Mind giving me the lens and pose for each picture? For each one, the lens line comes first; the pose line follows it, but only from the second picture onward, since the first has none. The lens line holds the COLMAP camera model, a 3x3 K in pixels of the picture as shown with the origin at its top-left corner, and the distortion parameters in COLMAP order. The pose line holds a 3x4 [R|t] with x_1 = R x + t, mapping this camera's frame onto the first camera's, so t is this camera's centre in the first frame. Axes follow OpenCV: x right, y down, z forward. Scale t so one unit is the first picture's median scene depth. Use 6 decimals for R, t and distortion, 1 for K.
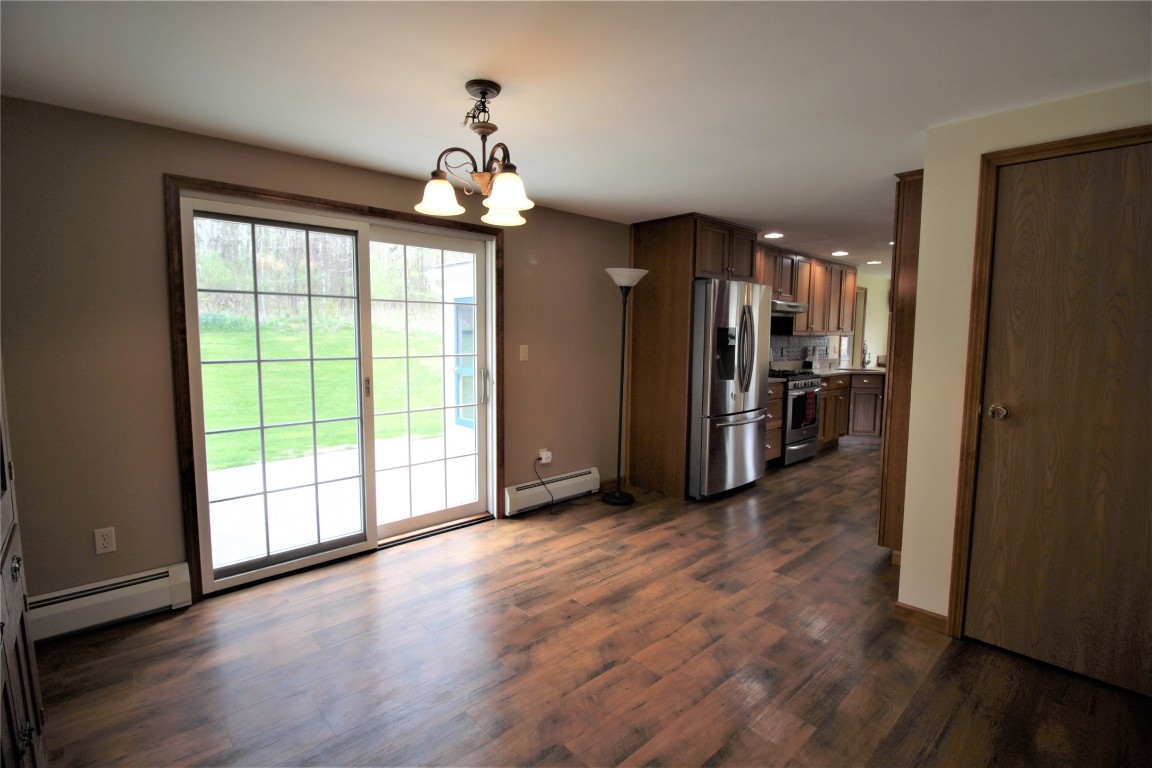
lens RADIAL K [[533.2, 0, 575.8], [0, 533.2, 377.9], [0, 0, 1]] dist [0.001050, -0.010888]
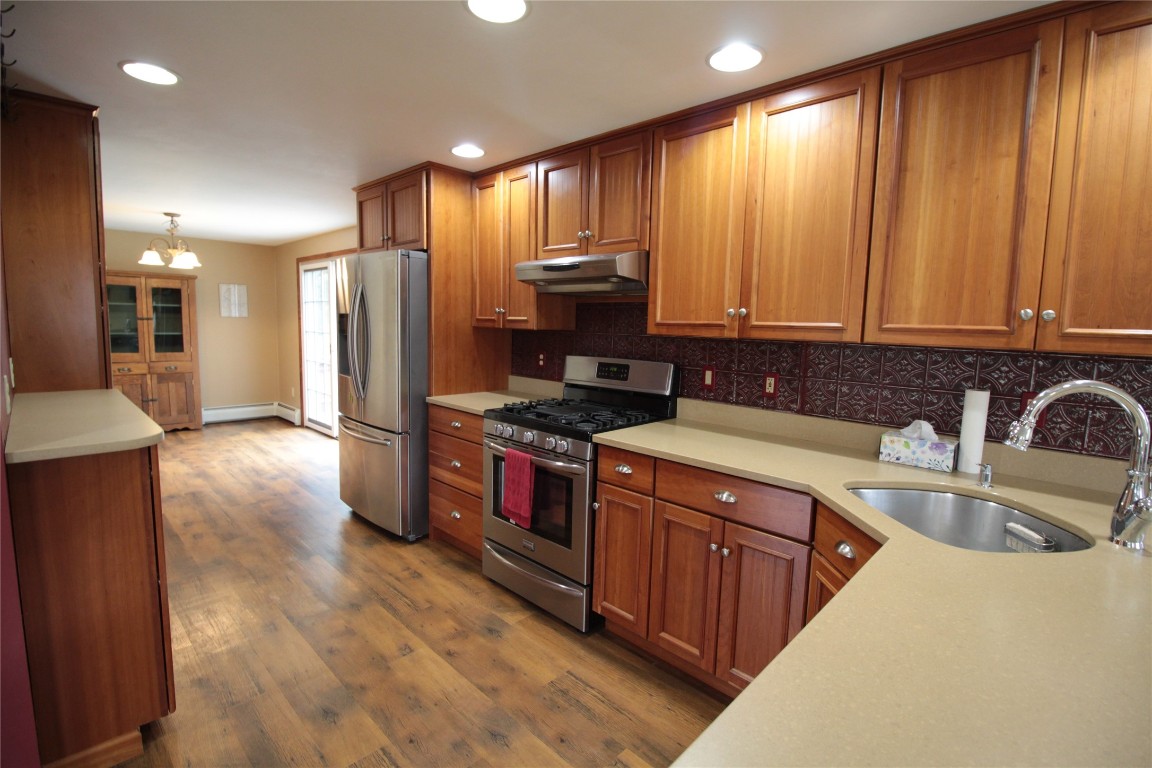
lens RADIAL K [[531.3, 0, 583.3], [0, 531.3, 380.1], [0, 0, 1]] dist [-0.000755, -0.011348]
pose [[0.067075, 0.098208, -0.992903, 1.485095], [-0.110561, 0.989747, 0.090427, -0.130251], [0.991603, 0.103711, 0.077245, 1.711958]]
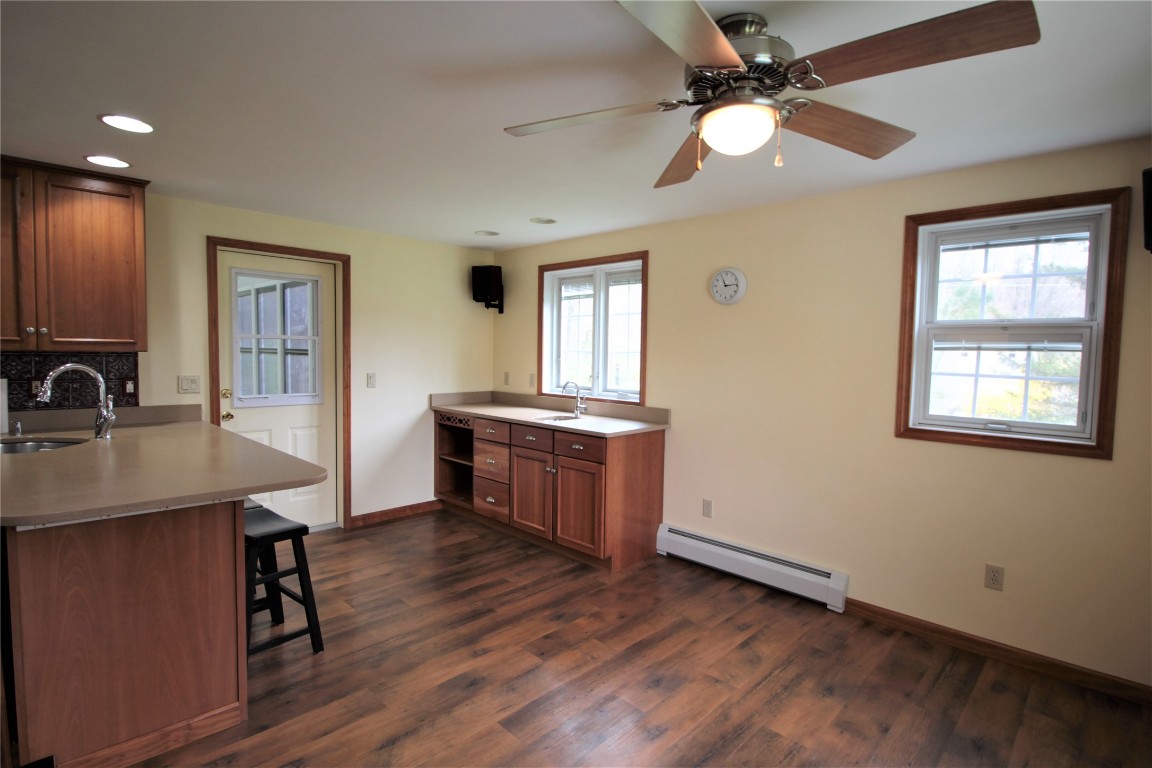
lens RADIAL K [[566.4, 0, 580.7], [0, 566.4, 381.3], [0, 0, 1]] dist [0.000186, -0.009379]
pose [[0.998737, 0.002903, 0.050162, 1.844207], [-0.001244, 0.999452, -0.033071, -0.083200], [-0.050230, 0.032967, 0.998193, 1.230551]]
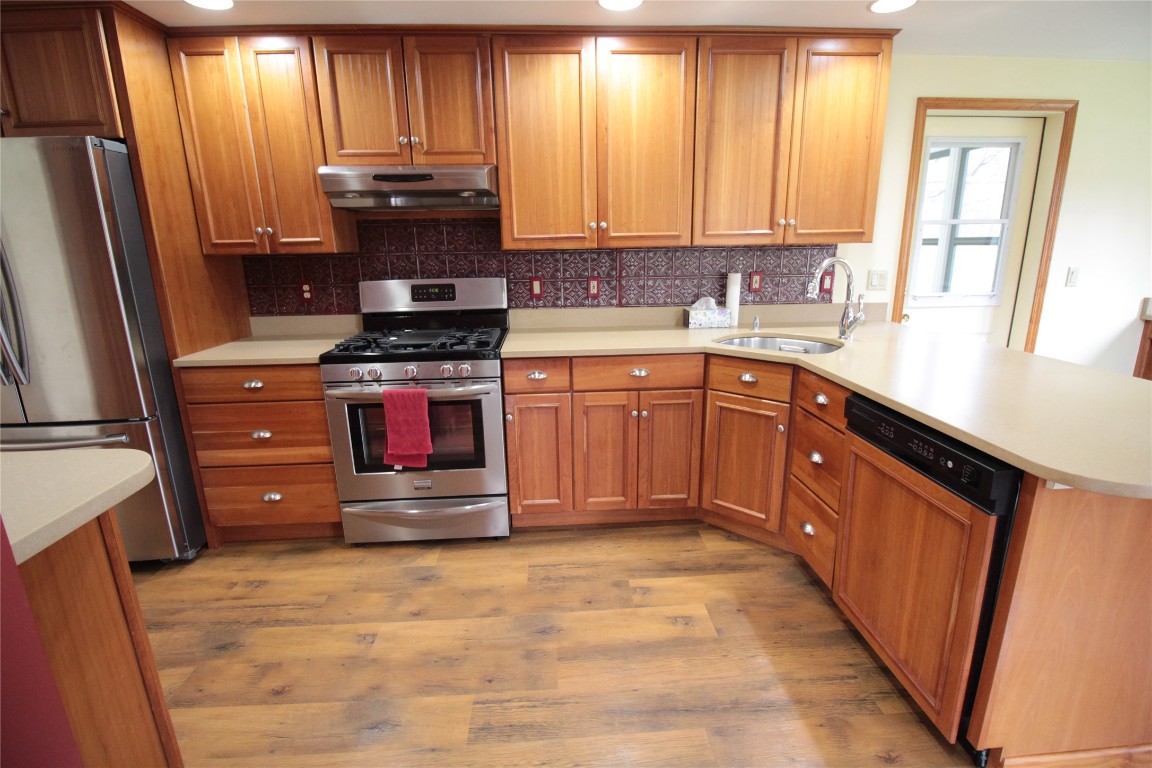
lens RADIAL K [[533.2, 0, 575.8], [0, 533.2, 377.9], [0, 0, 1]] dist [0.001050, -0.010888]
pose [[0.777450, 0.128293, -0.615721, 1.329614], [-0.027964, 0.985058, 0.169940, -0.087570], [0.628323, -0.114901, 0.769420, 1.303232]]
